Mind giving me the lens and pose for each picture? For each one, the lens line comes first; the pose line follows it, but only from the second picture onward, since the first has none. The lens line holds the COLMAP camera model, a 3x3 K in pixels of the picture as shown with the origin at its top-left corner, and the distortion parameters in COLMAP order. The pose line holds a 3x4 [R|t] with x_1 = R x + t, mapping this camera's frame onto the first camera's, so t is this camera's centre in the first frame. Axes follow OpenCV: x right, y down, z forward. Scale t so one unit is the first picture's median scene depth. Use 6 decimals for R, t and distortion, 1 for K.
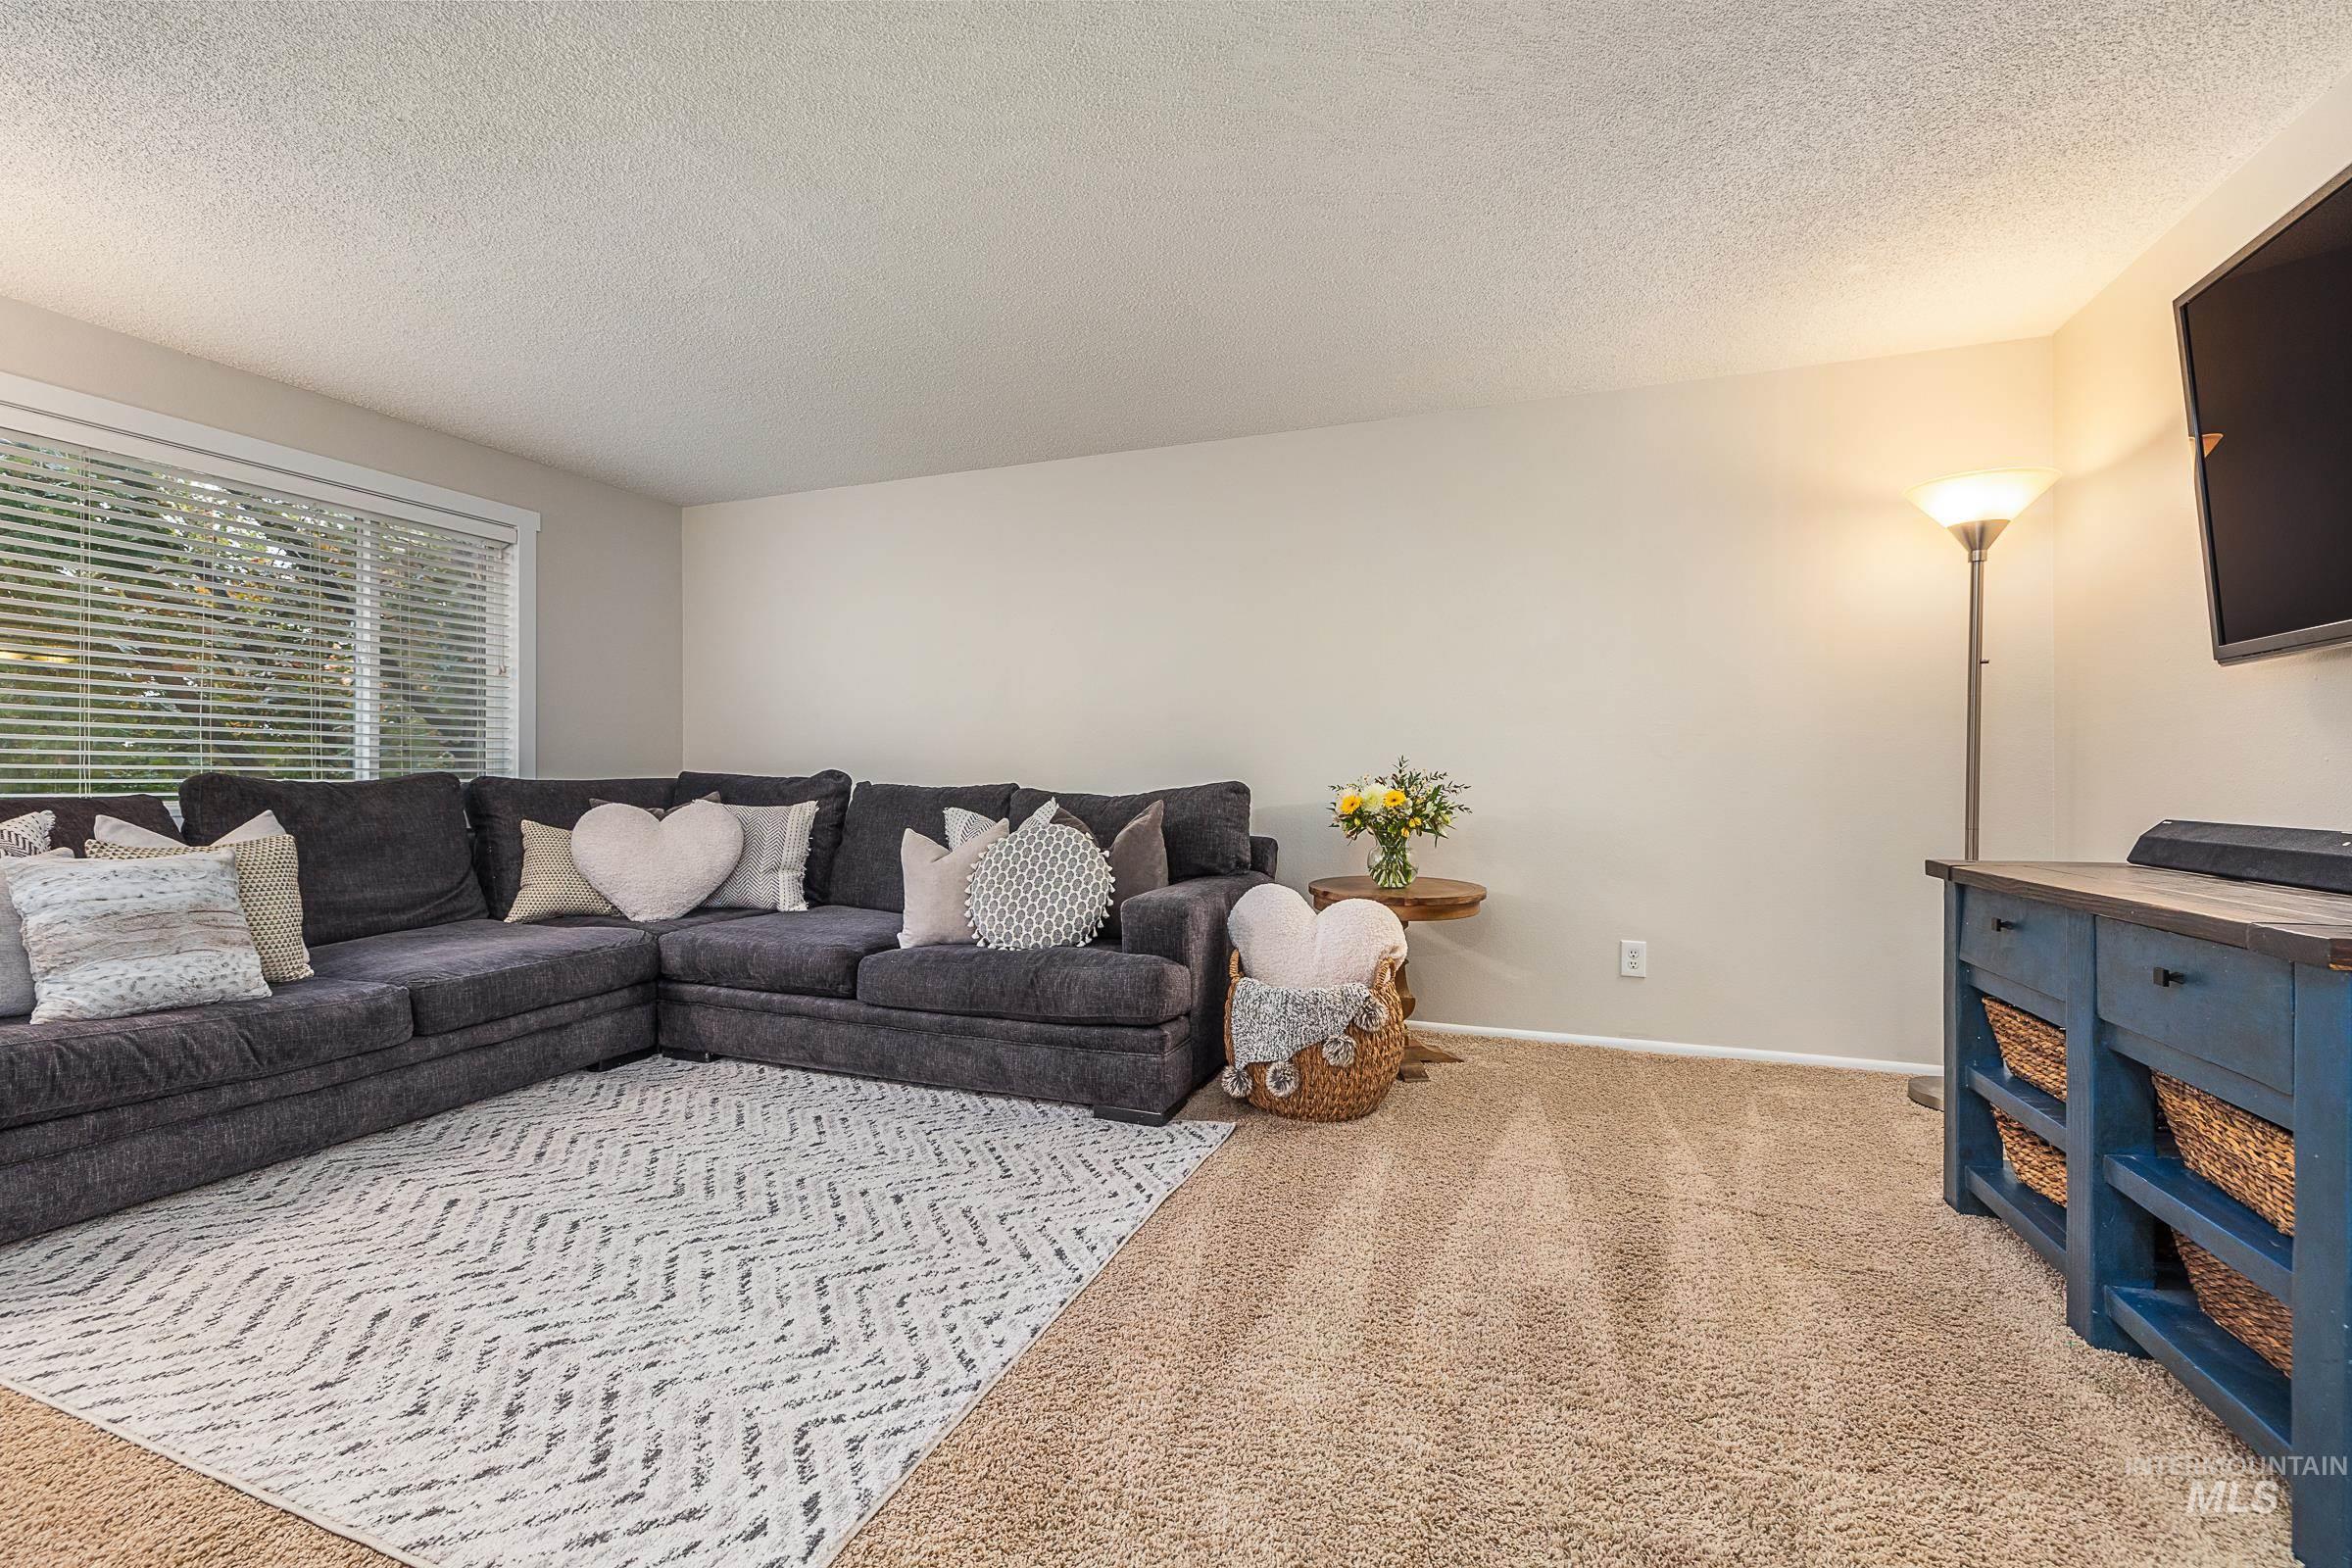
lens RADIAL K [[977.4, 0, 1176.5], [0, 977.4, 787.4], [0, 0, 1]] dist [-0.000641, -0.000530]
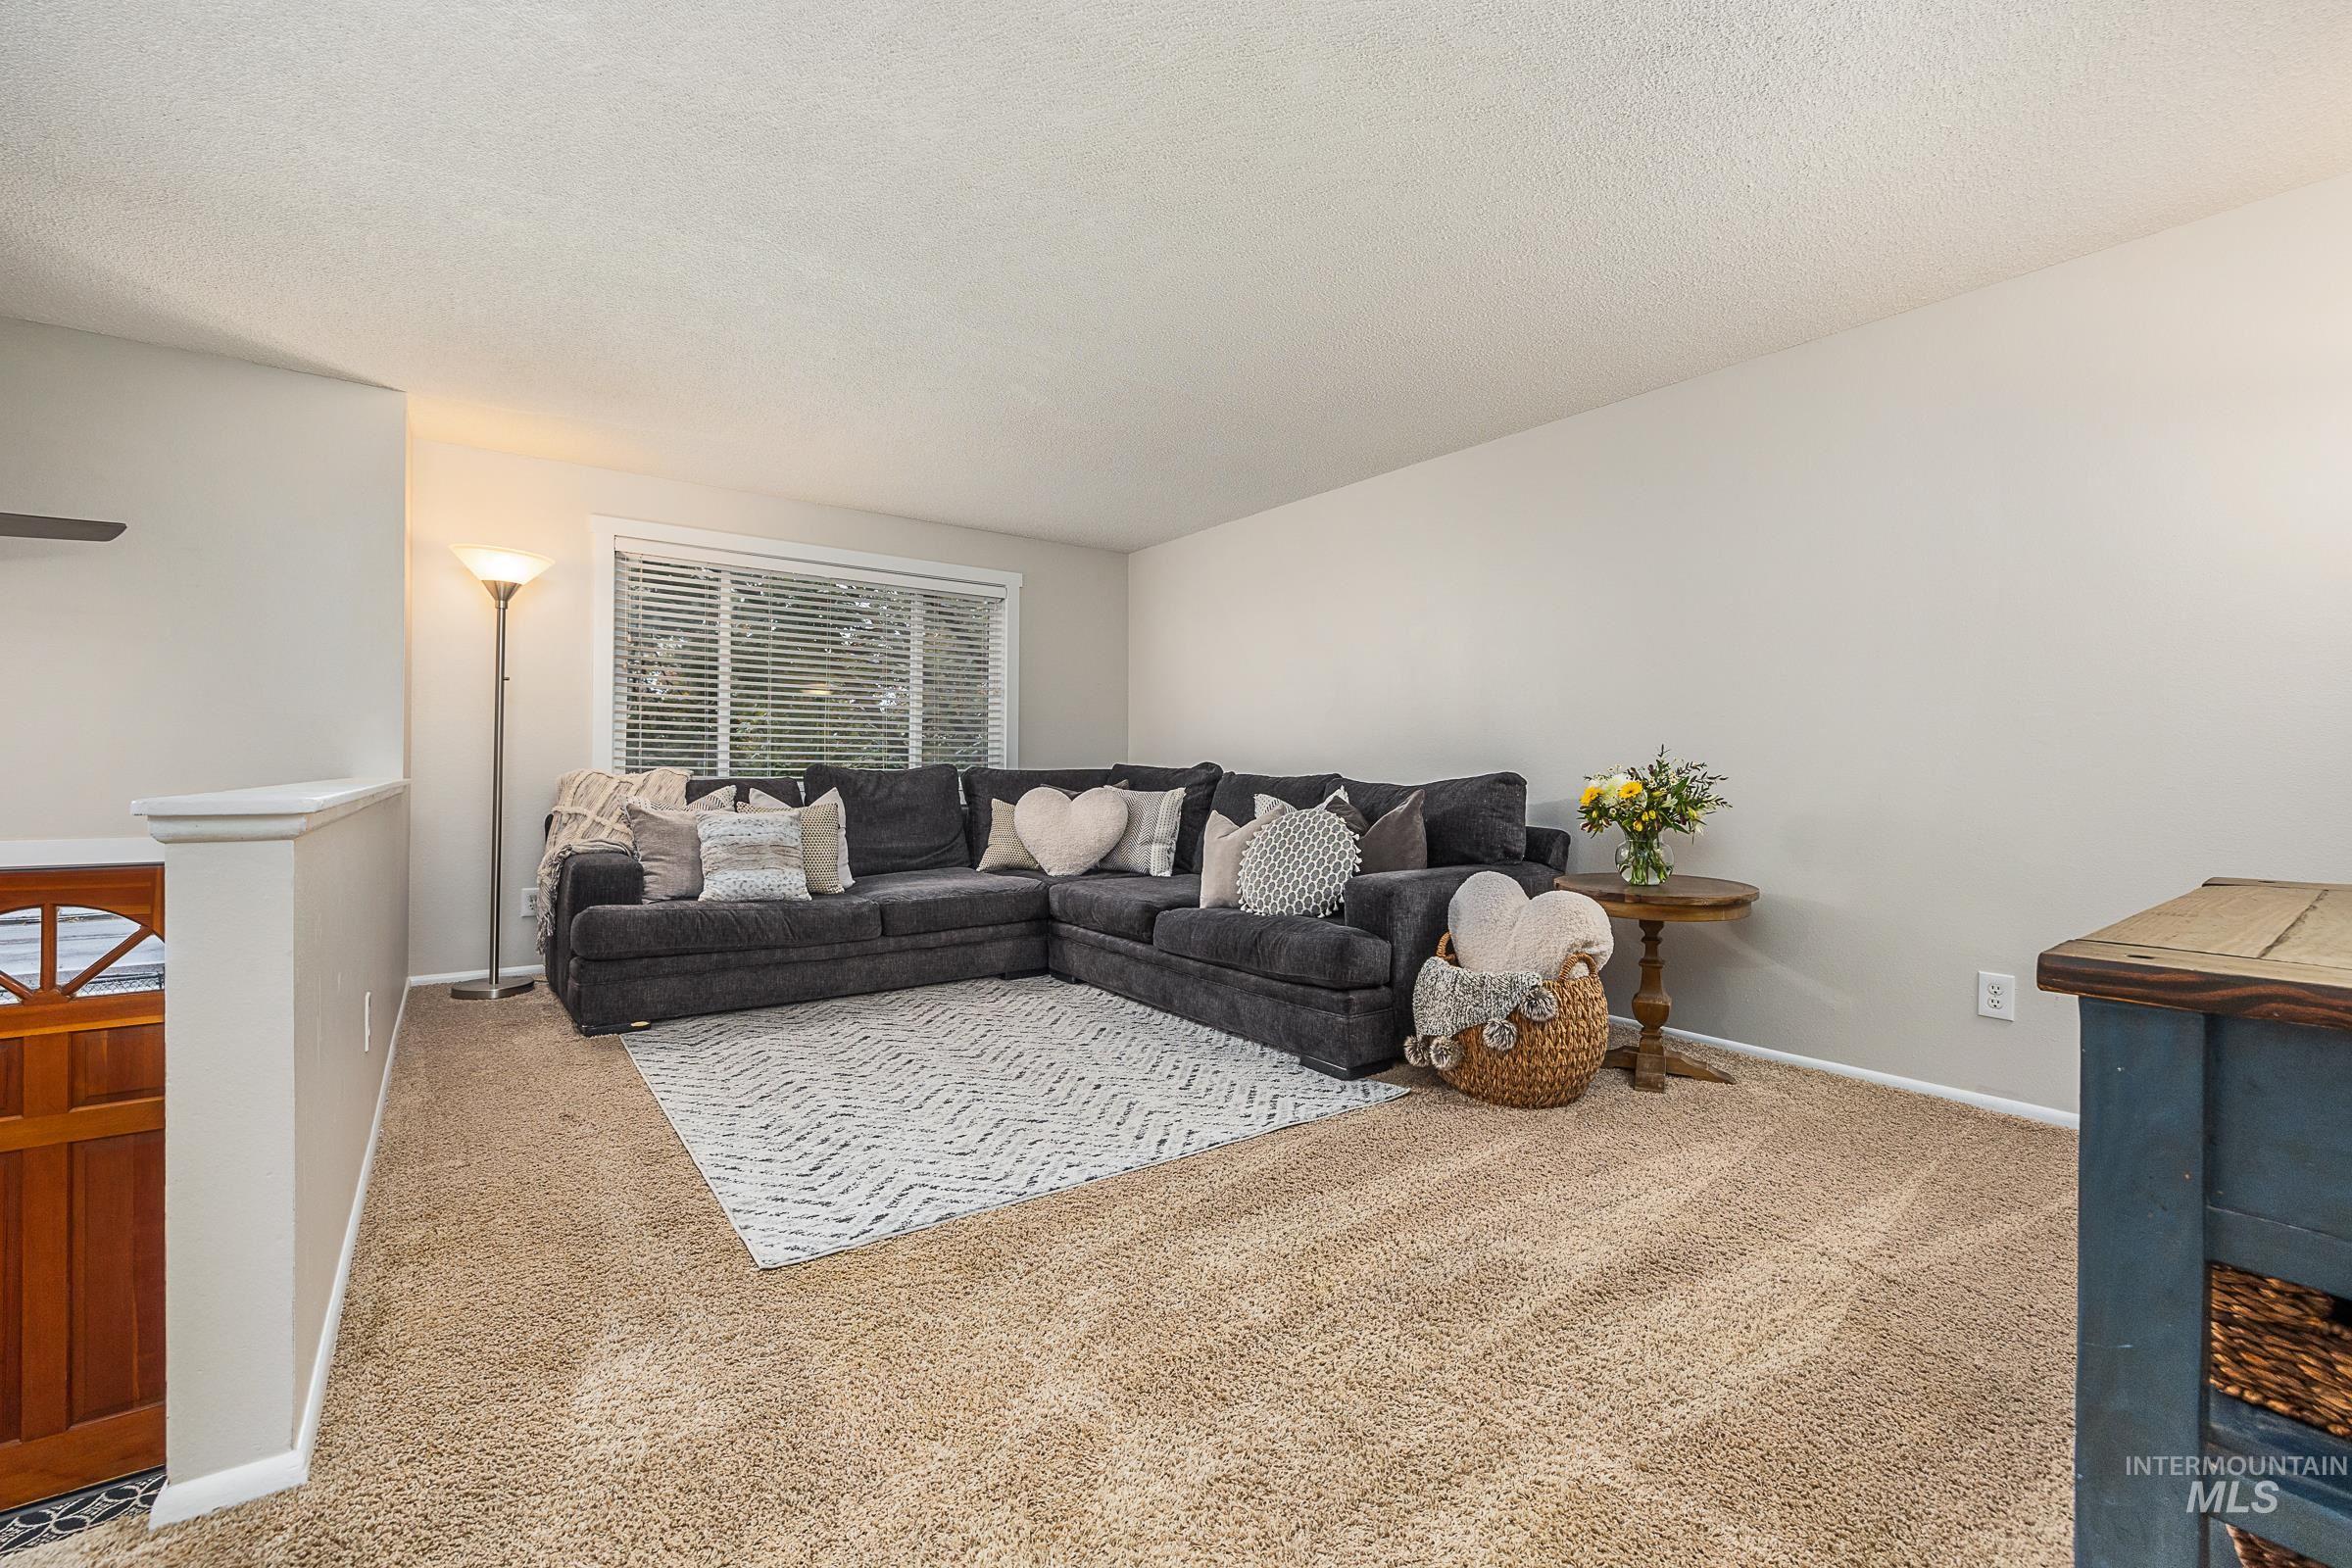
lens RADIAL K [[977.4, 0, 1180.0], [0, 977.4, 773.5], [0, 0, 1]] dist [-0.000641, -0.000530]
pose [[0.843149, 0.004355, -0.537662, 0.422257], [-0.008728, 0.999946, -0.005587, 0.004964], [0.537609, 0.009403, 0.843142, -0.043391]]
